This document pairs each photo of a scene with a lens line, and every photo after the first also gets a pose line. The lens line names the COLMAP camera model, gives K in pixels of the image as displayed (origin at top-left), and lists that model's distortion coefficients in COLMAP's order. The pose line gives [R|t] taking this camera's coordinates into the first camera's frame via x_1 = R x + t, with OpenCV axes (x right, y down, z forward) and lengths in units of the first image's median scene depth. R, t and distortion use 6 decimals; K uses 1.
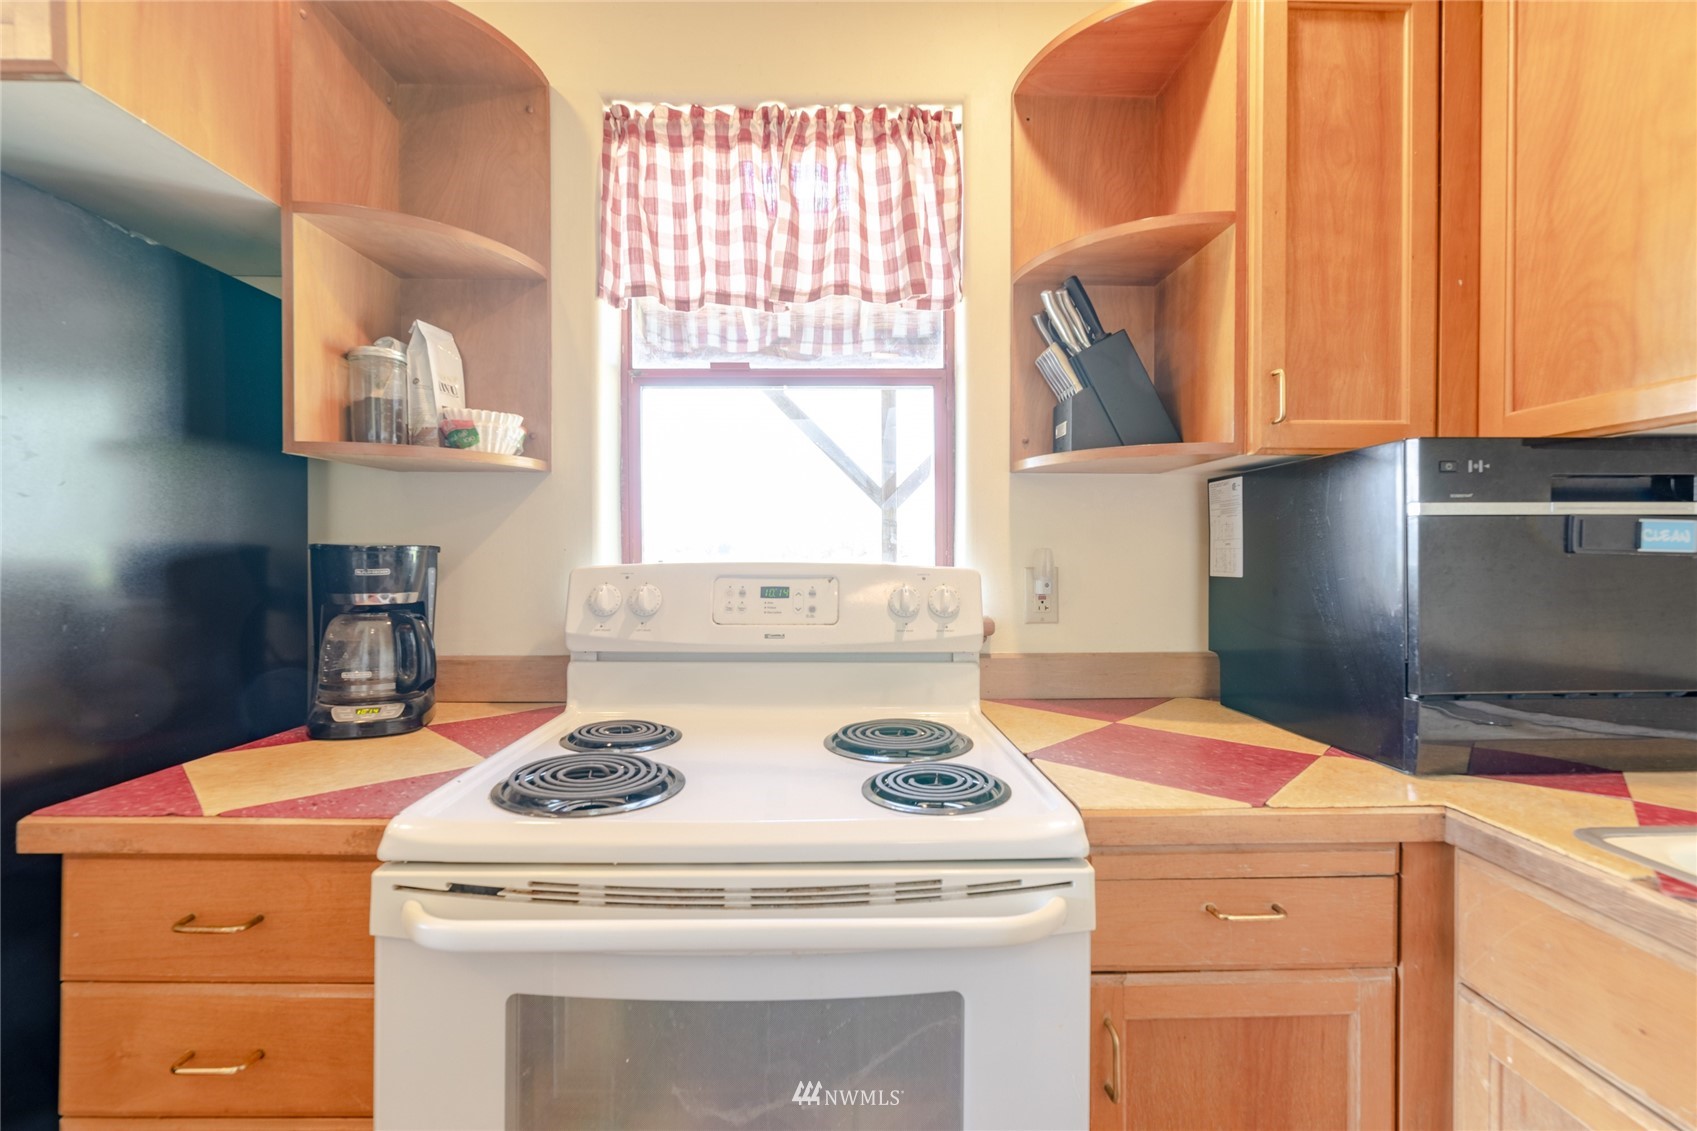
lens RADIAL K [[731.3, 0, 848.5], [0, 731.3, 565.5], [0, 0, 1]] dist [-0.000163, 0.000241]
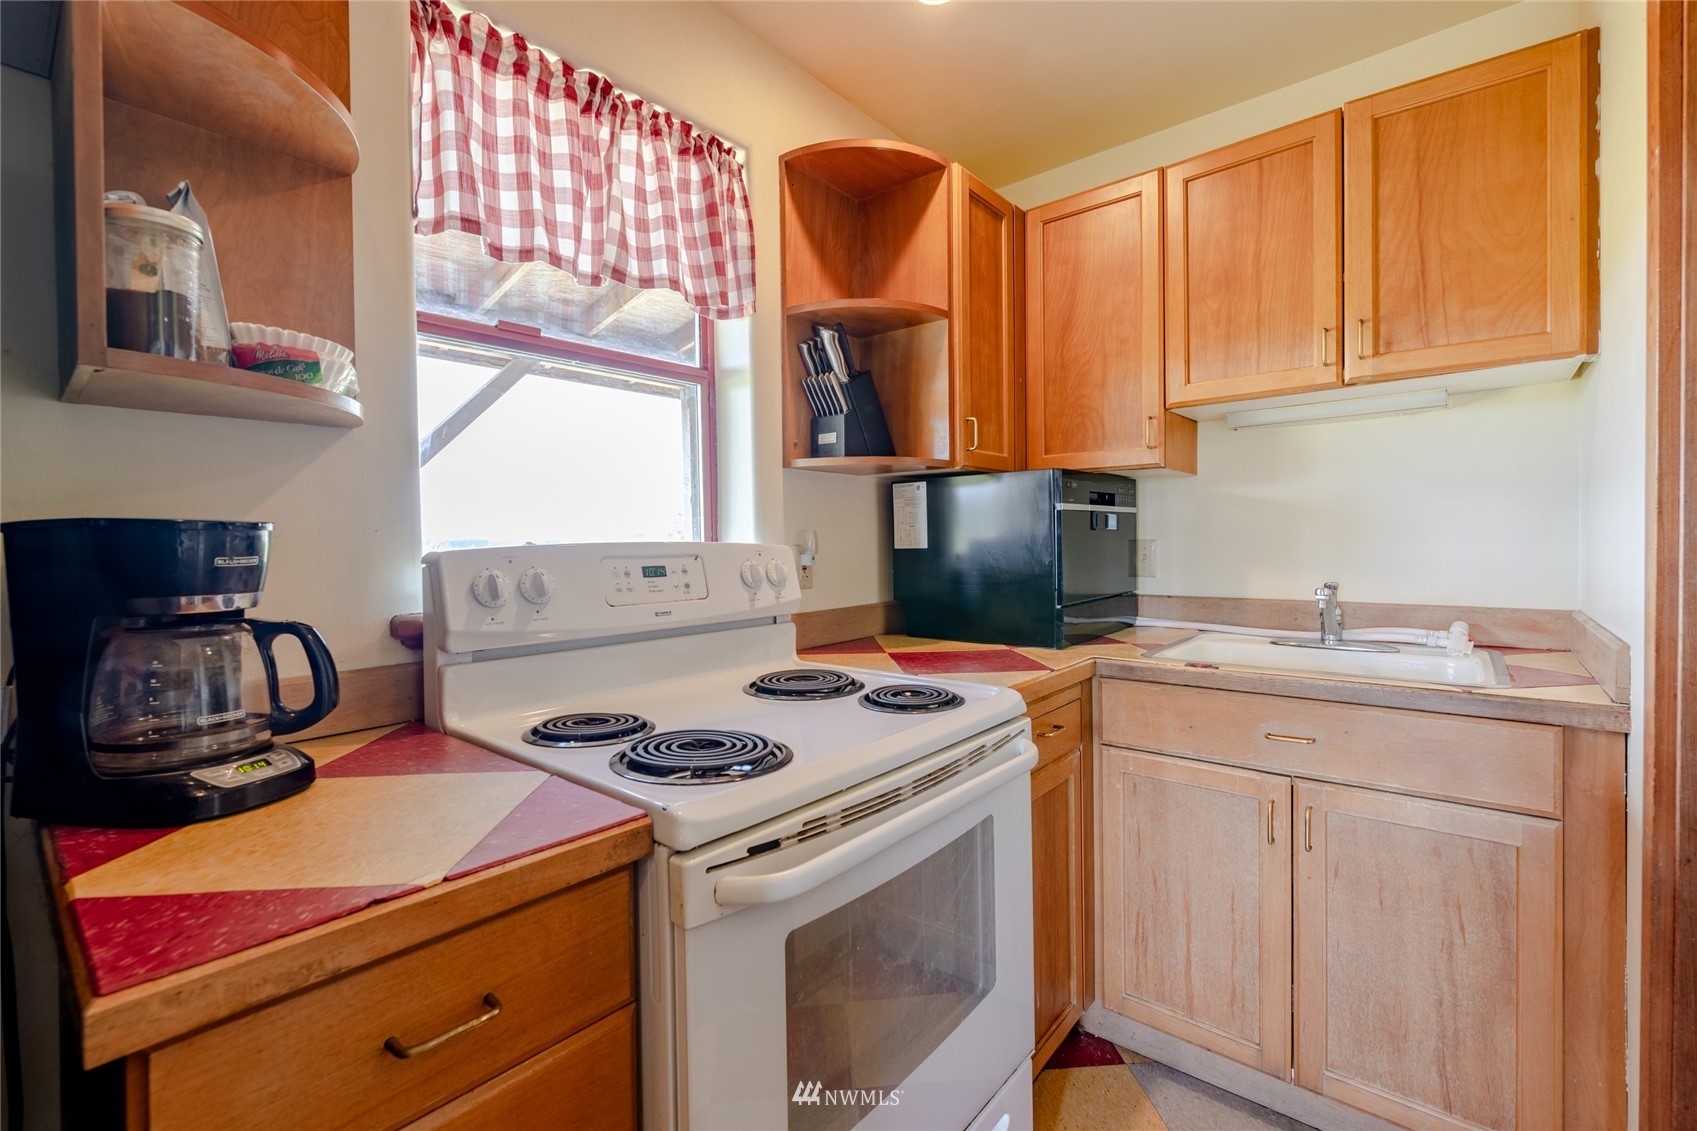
lens RADIAL K [[729.7, 0, 844.0], [0, 729.7, 557.4], [0, 0, 1]] dist [0.000069, -0.000018]
pose [[0.663317, -0.027644, 0.747827, -0.695172], [0.024237, 0.999587, 0.015452, 0.007630], [-0.747946, 0.007875, 0.663713, 0.124391]]
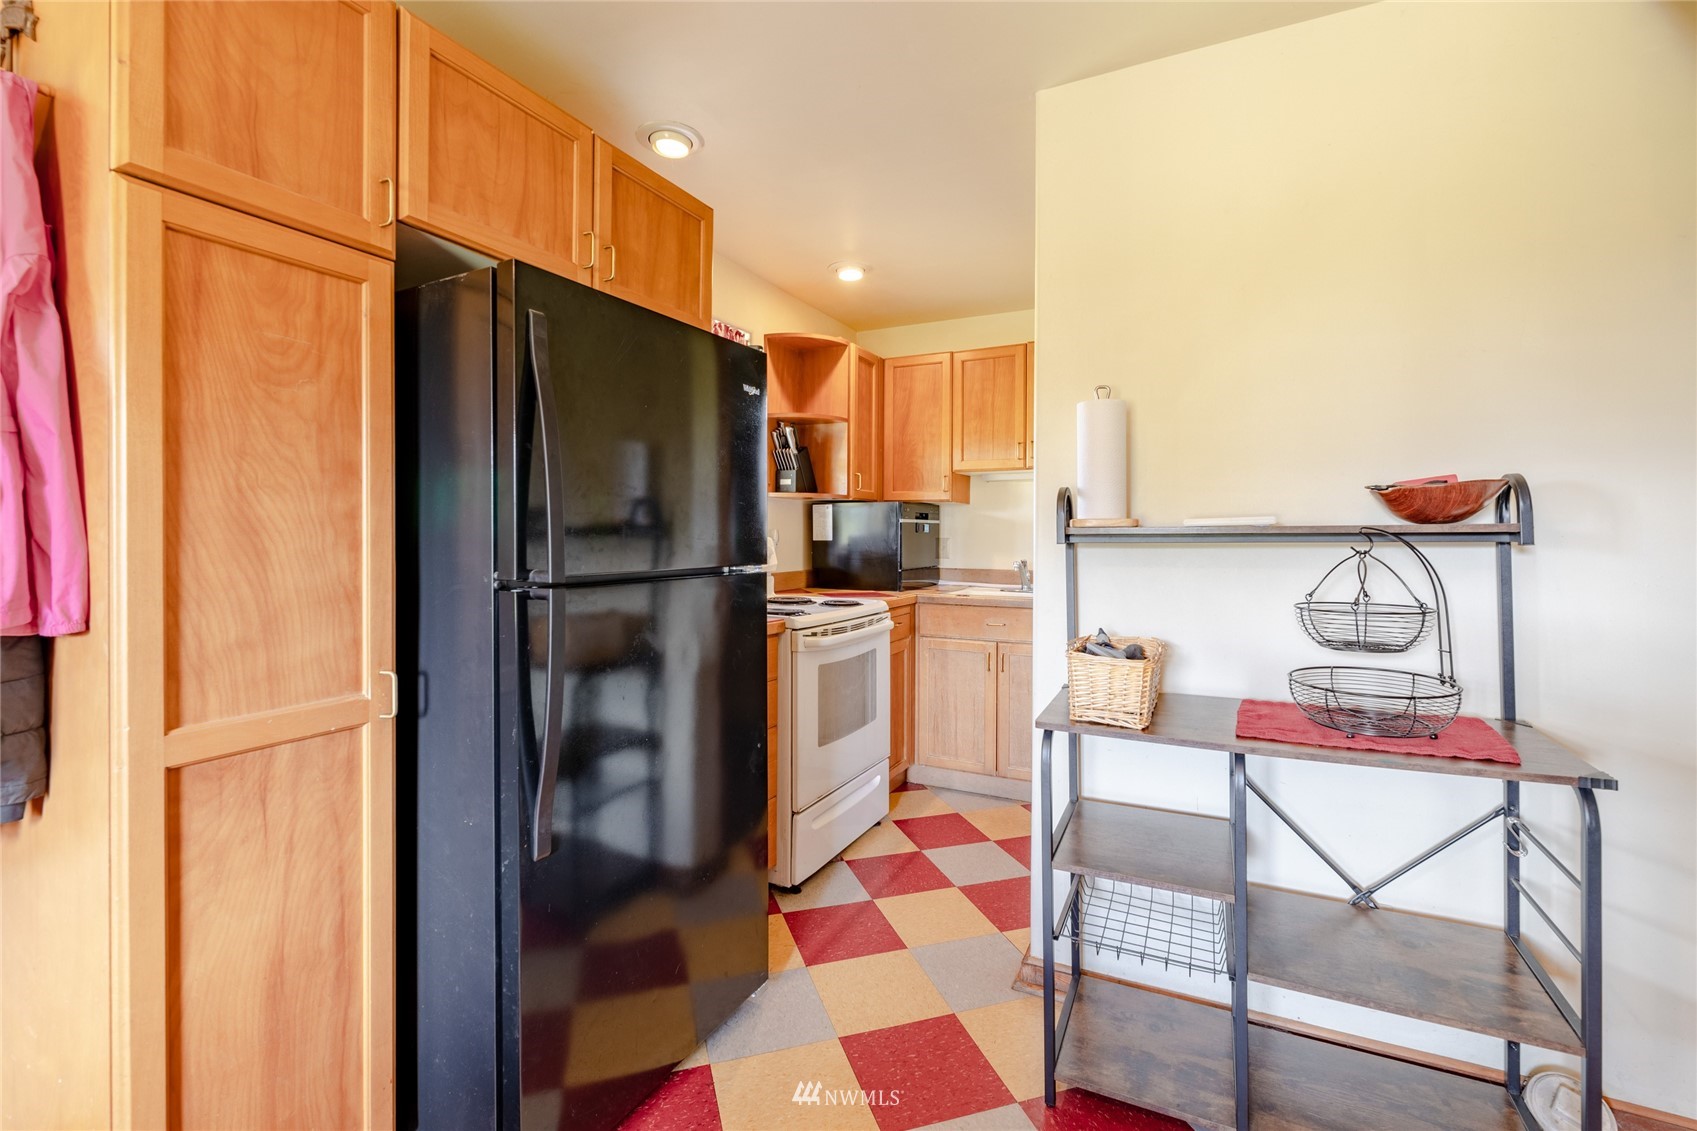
lens RADIAL K [[731.3, 0, 848.5], [0, 731.3, 565.5], [0, 0, 1]] dist [-0.000163, 0.000241]
pose [[0.472787, -0.033652, 0.880534, -1.882852], [0.007431, 0.999387, 0.034204, 0.016192], [-0.881145, -0.009628, 0.472748, -0.380951]]
